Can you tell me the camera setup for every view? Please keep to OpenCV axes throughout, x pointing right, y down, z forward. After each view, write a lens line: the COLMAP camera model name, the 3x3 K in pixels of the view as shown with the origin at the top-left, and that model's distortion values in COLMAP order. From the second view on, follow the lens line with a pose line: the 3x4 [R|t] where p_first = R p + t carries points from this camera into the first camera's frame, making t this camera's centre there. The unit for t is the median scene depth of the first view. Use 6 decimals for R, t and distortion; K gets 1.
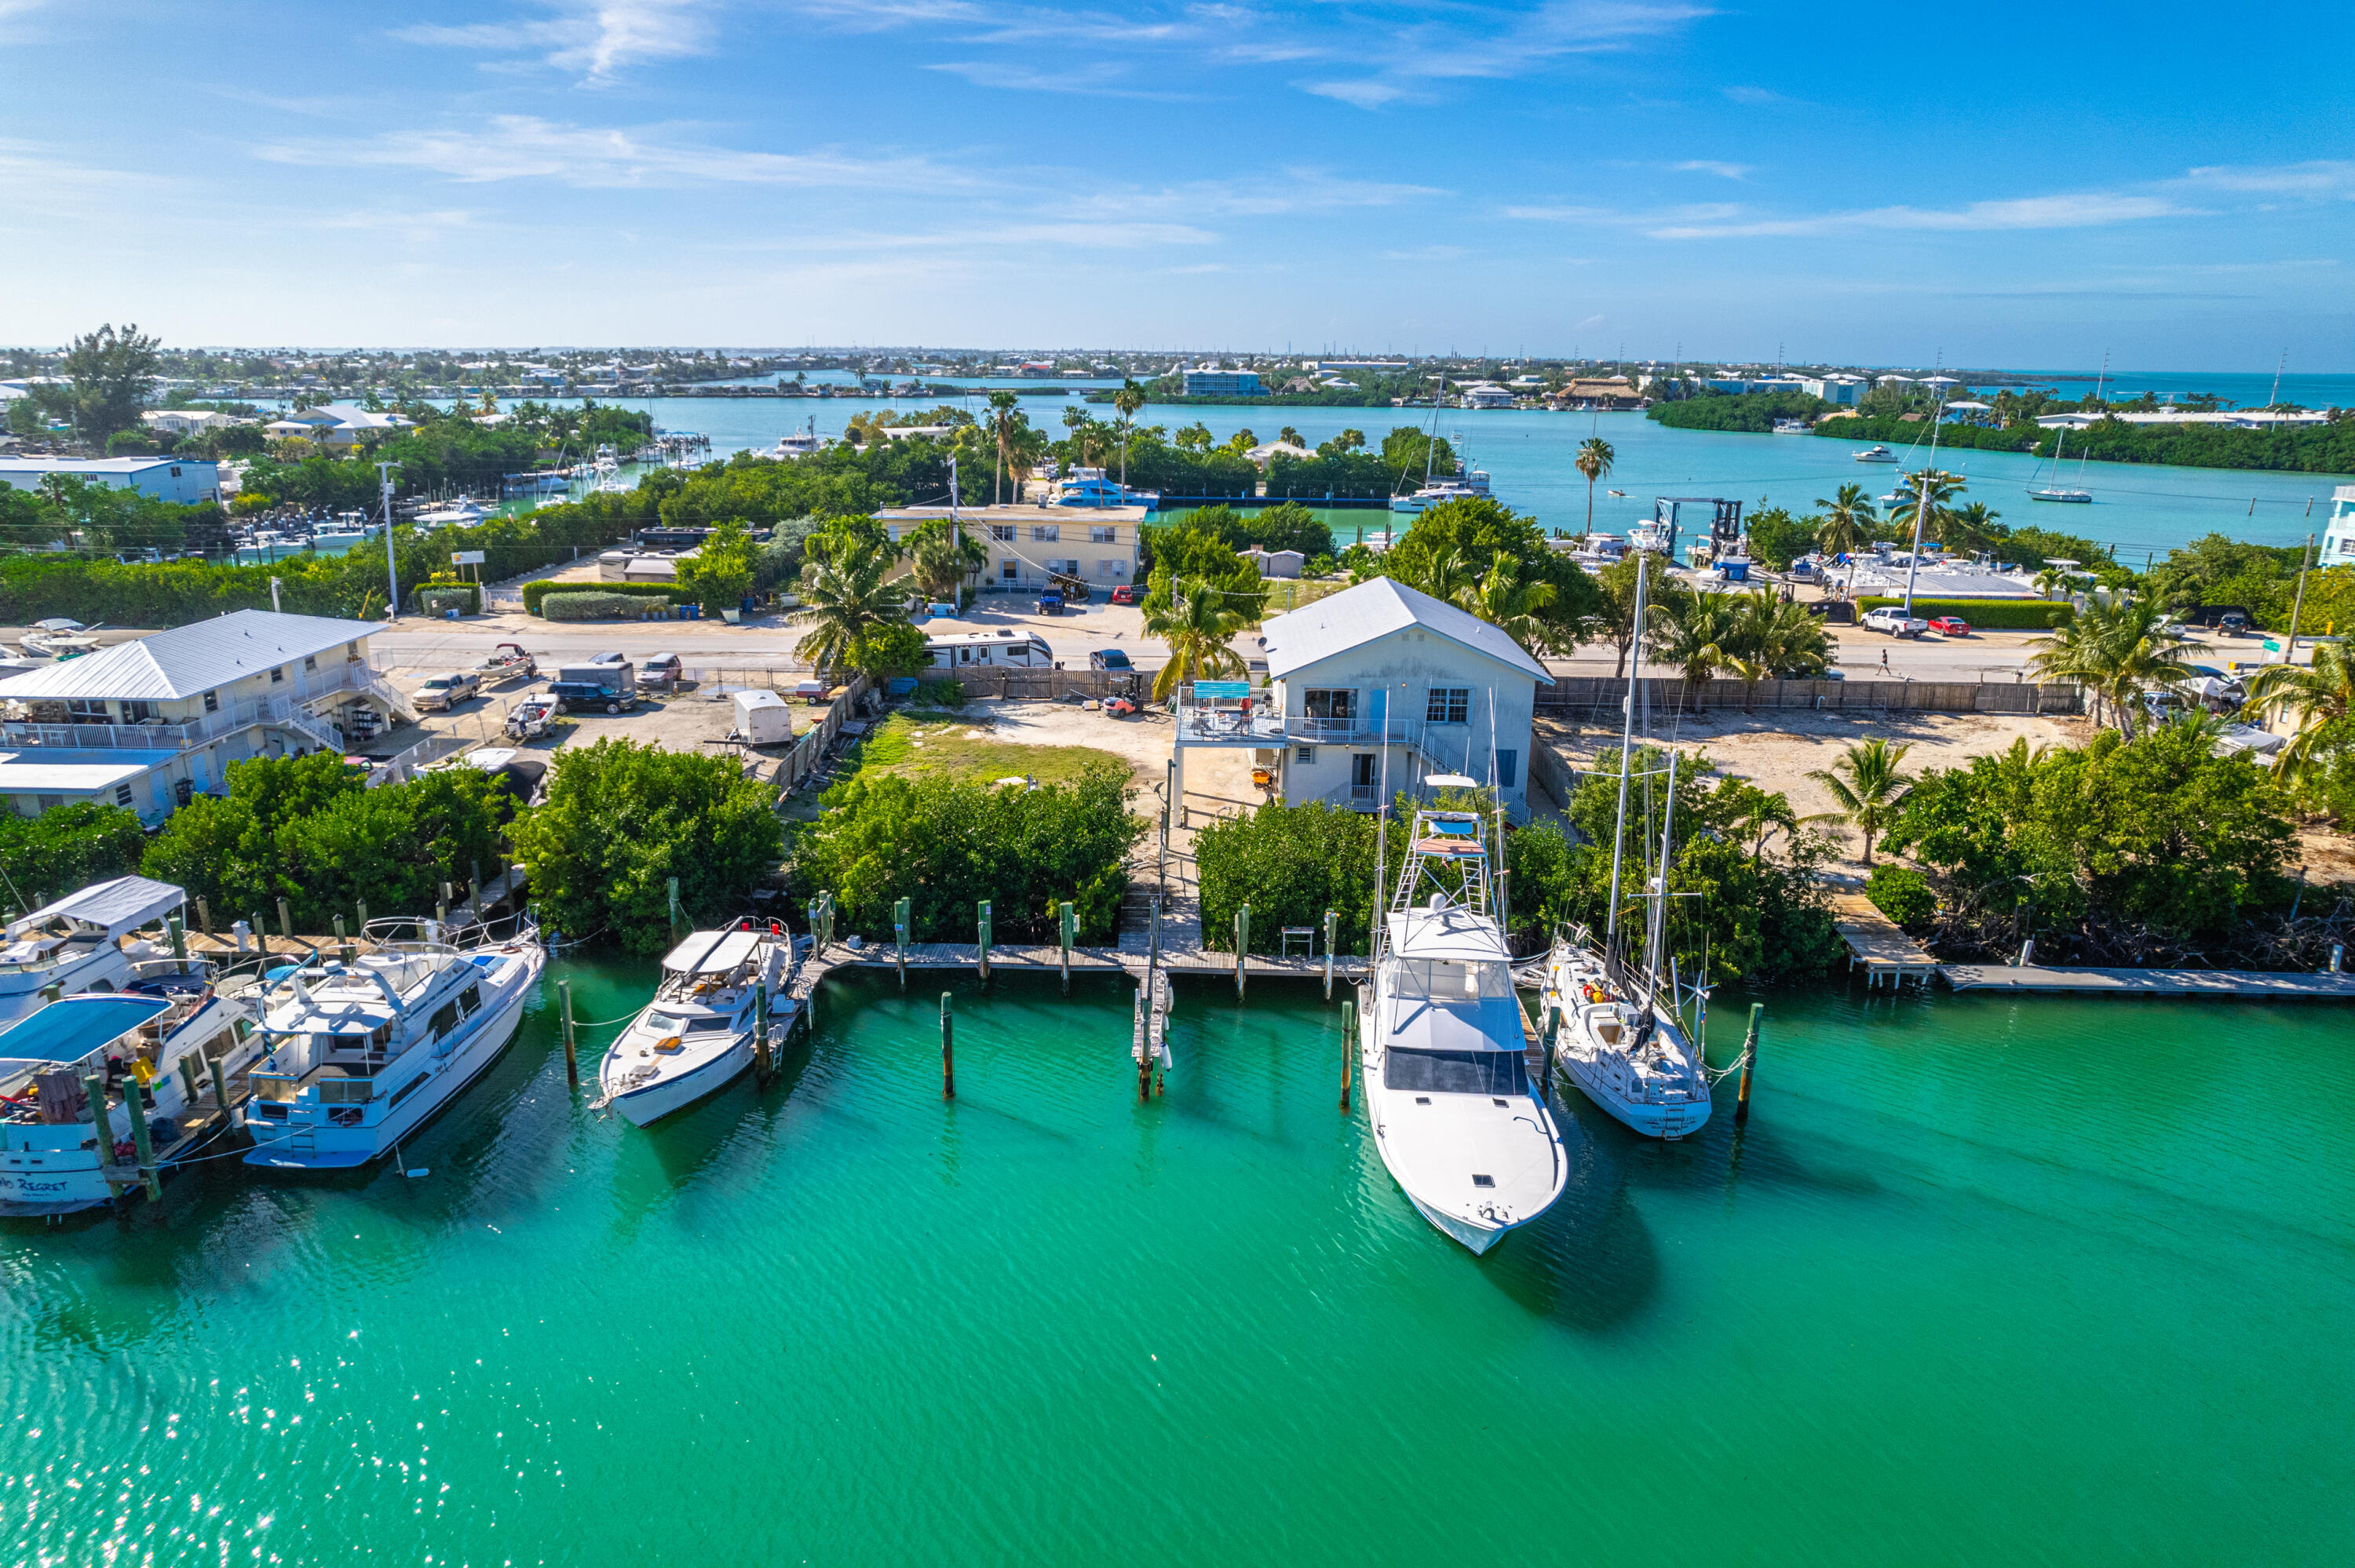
lens RADIAL K [[1507.8, 0, 1177.5], [0, 1507.8, 784.0], [0, 0, 1]] dist [-0.070199, 0.056068]
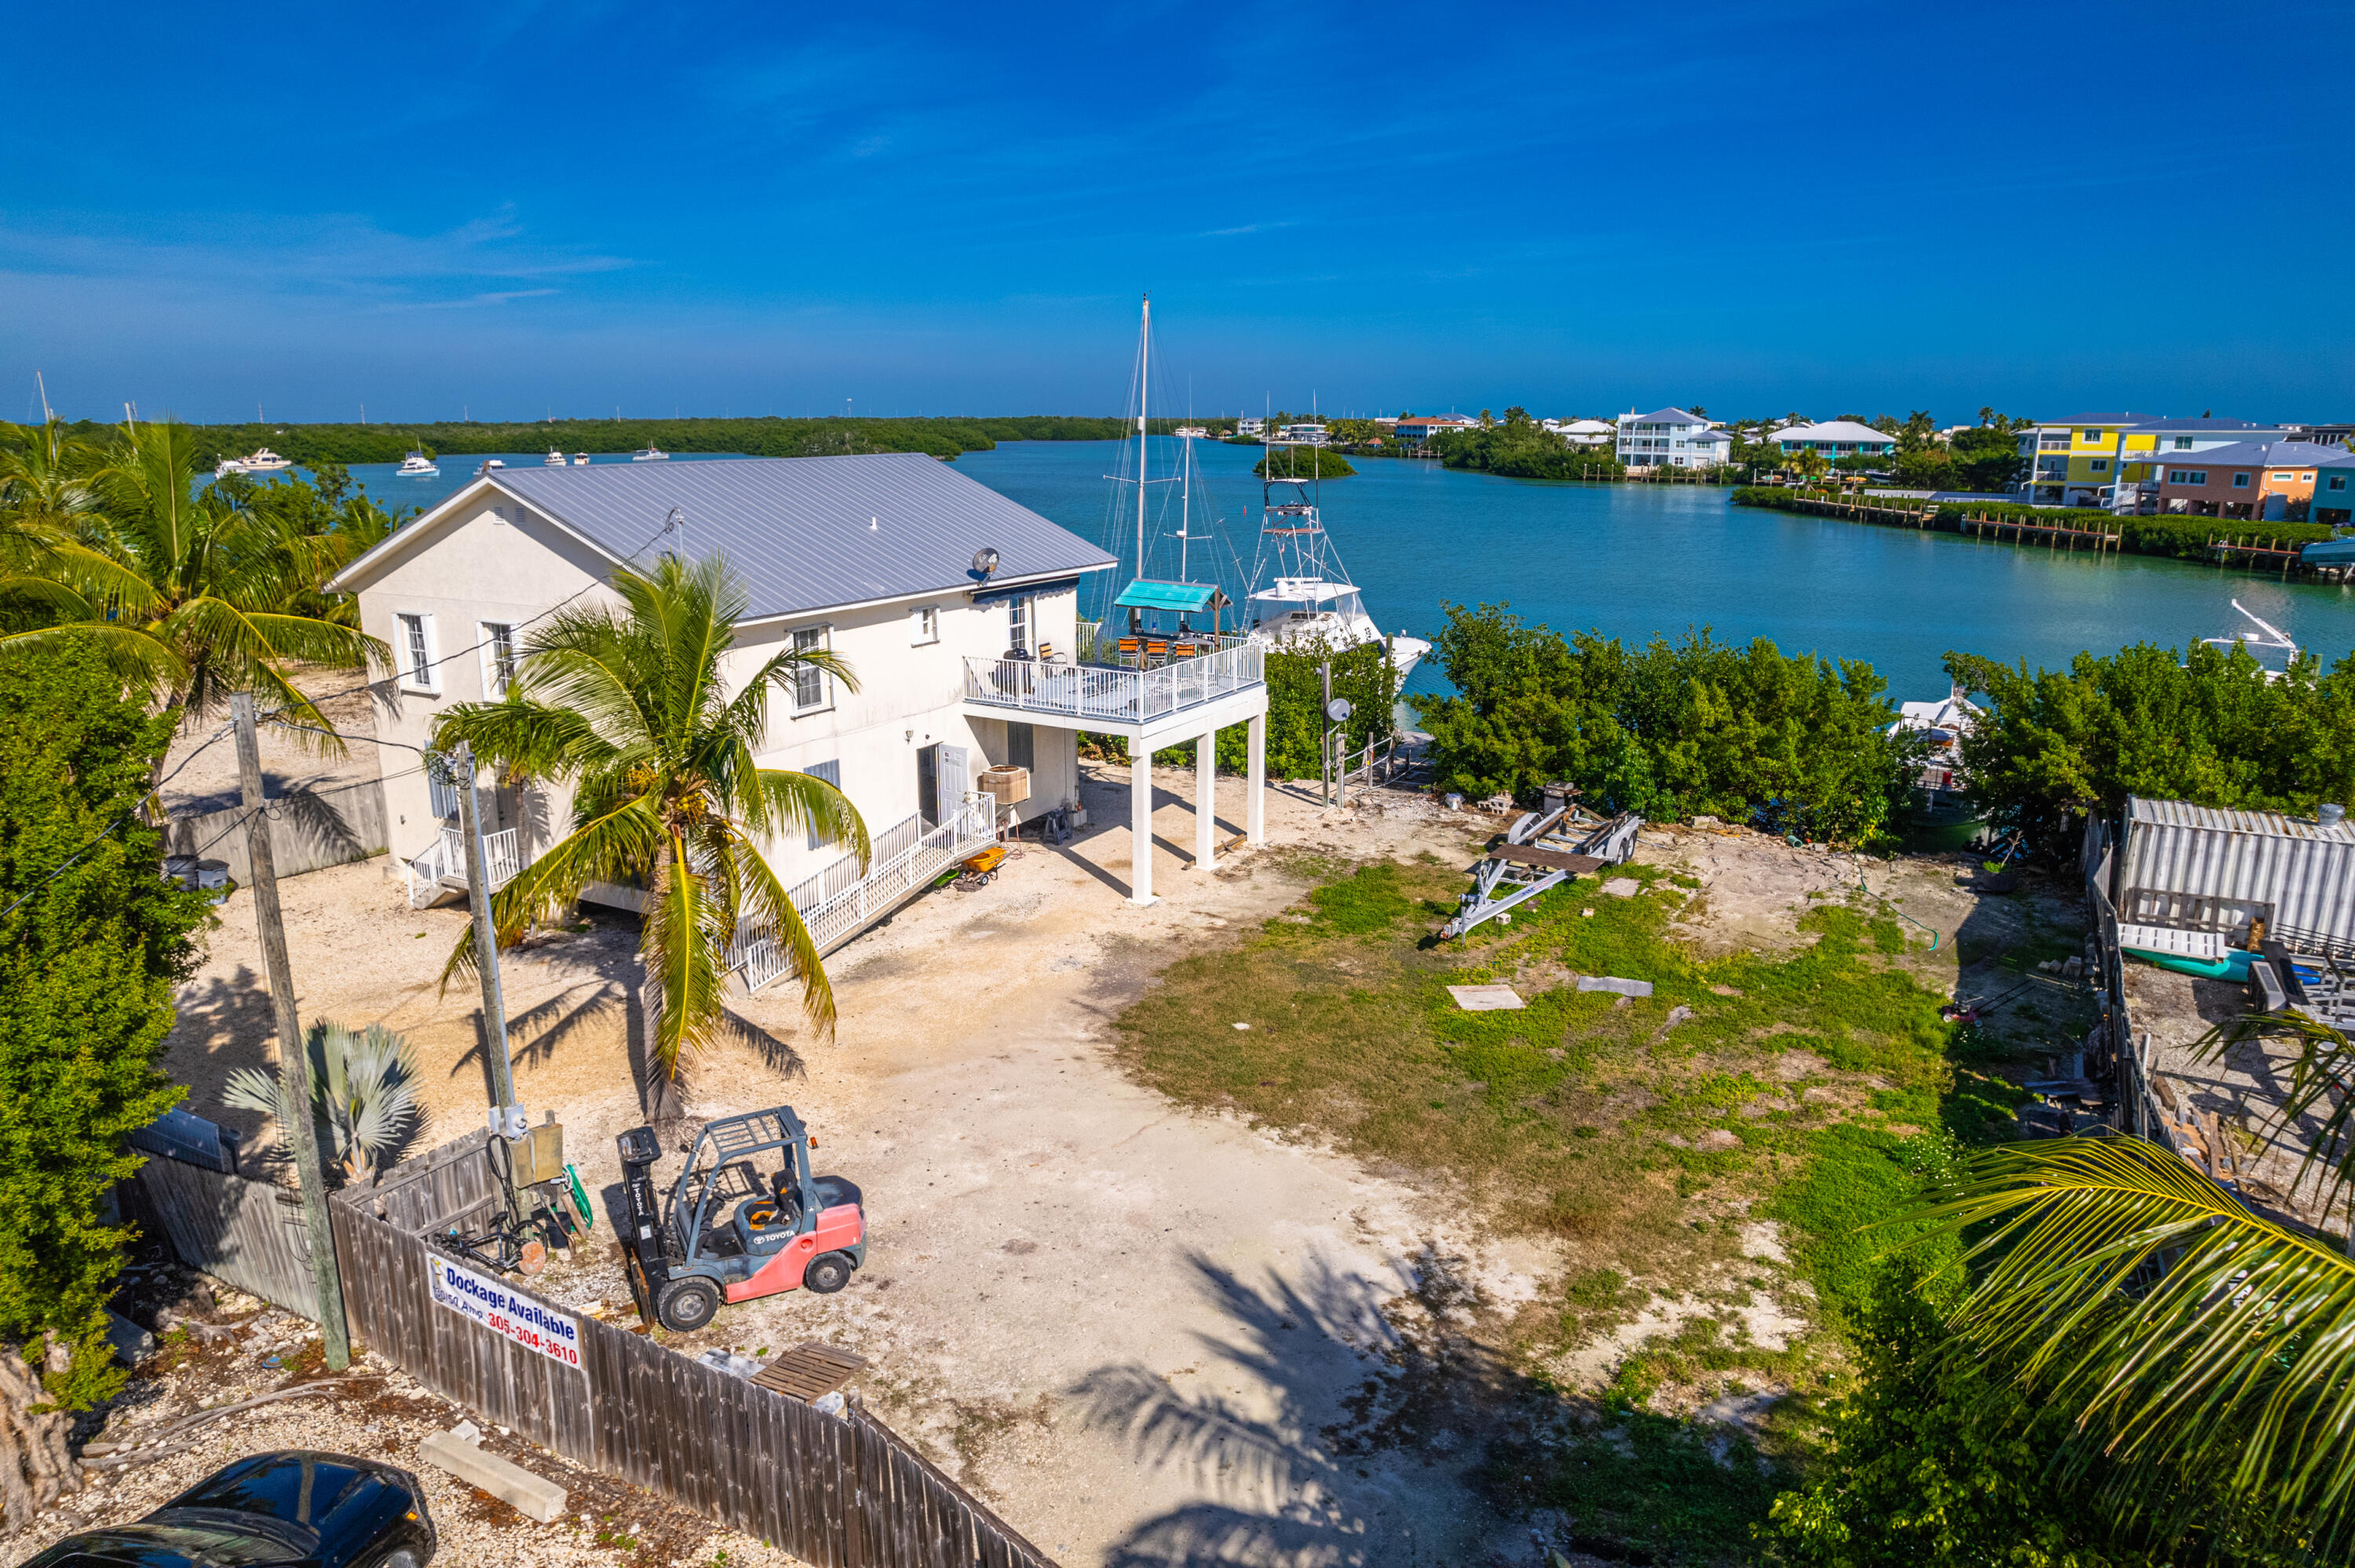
lens RADIAL K [[1507.8, 0, 1177.5], [0, 1507.8, 784.0], [0, 0, 1]] dist [-0.070199, 0.056068]
pose [[-0.883121, -0.124628, 0.452289, -0.227974], [0.118799, 0.873242, 0.472583, -0.261241], [-0.453855, 0.471079, -0.756373, 1.435862]]
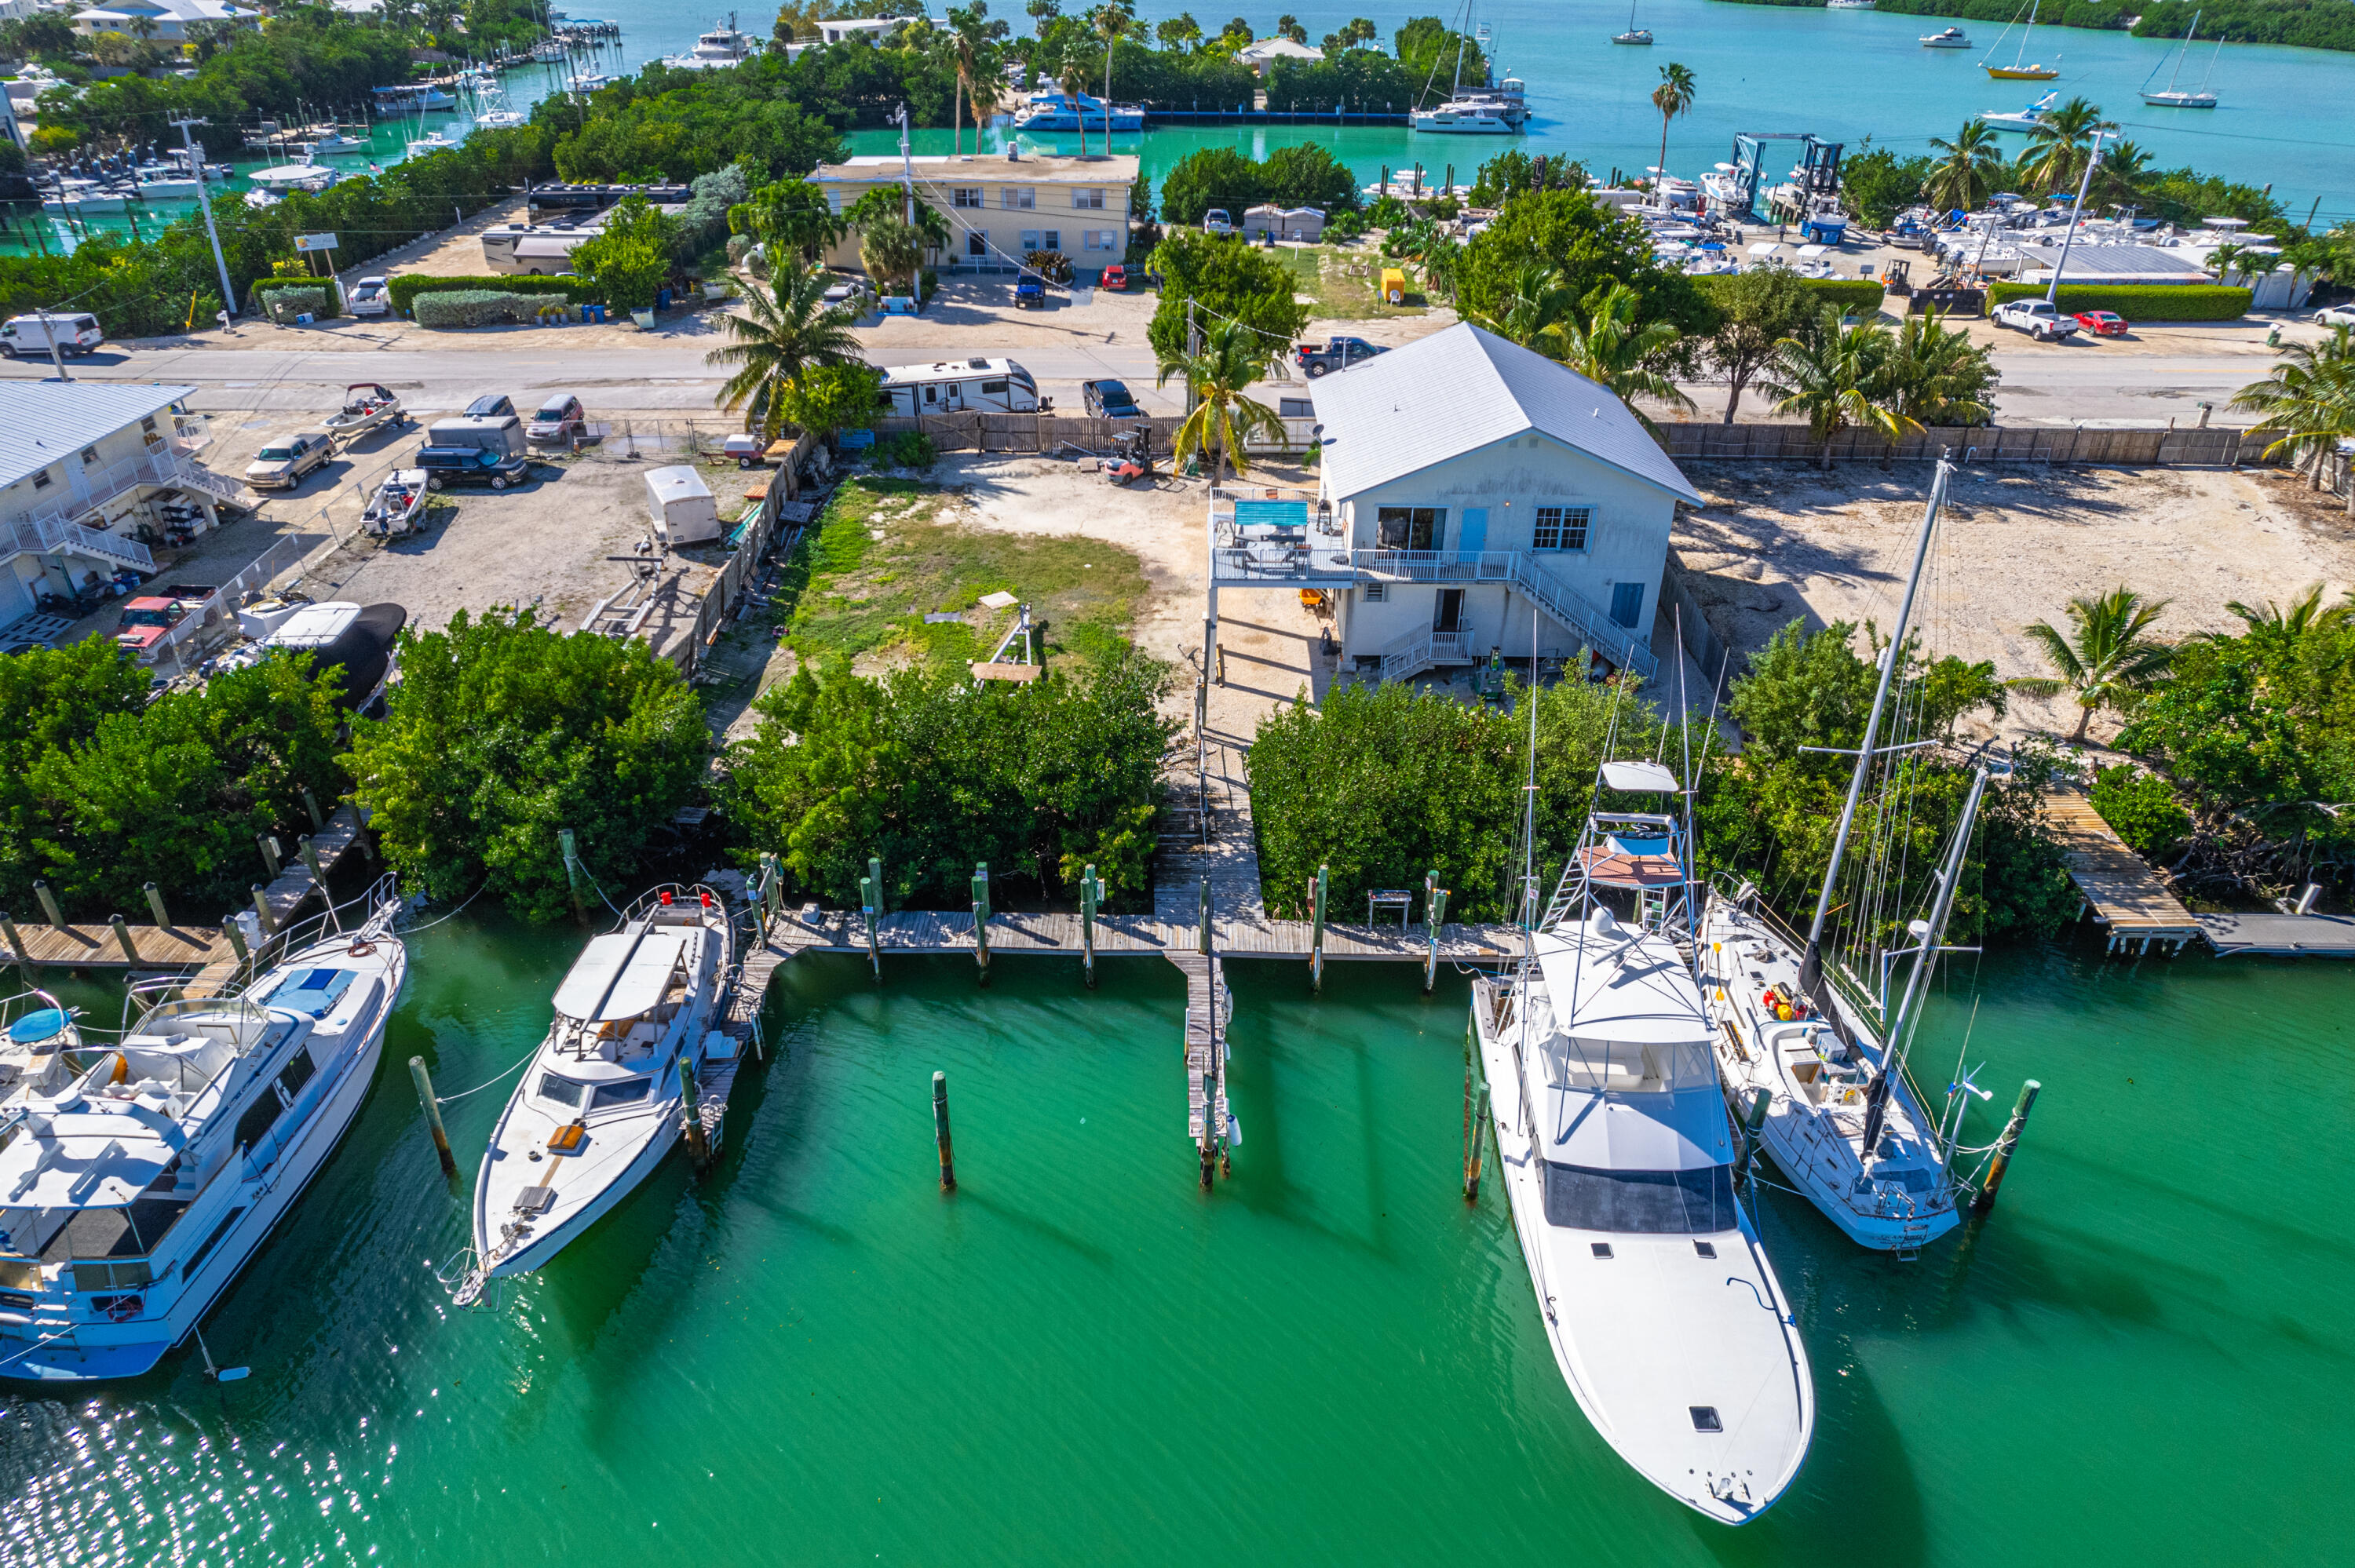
lens RADIAL K [[1526.3, 0, 1177.5], [0, 1526.3, 784.0], [0, 0, 1]] dist [-0.081585, 0.077452]
pose [[0.999820, -0.011887, 0.014763, -0.031050], [0.007743, 0.967095, 0.254299, -0.124138], [-0.017300, -0.254139, 0.967013, 0.211898]]
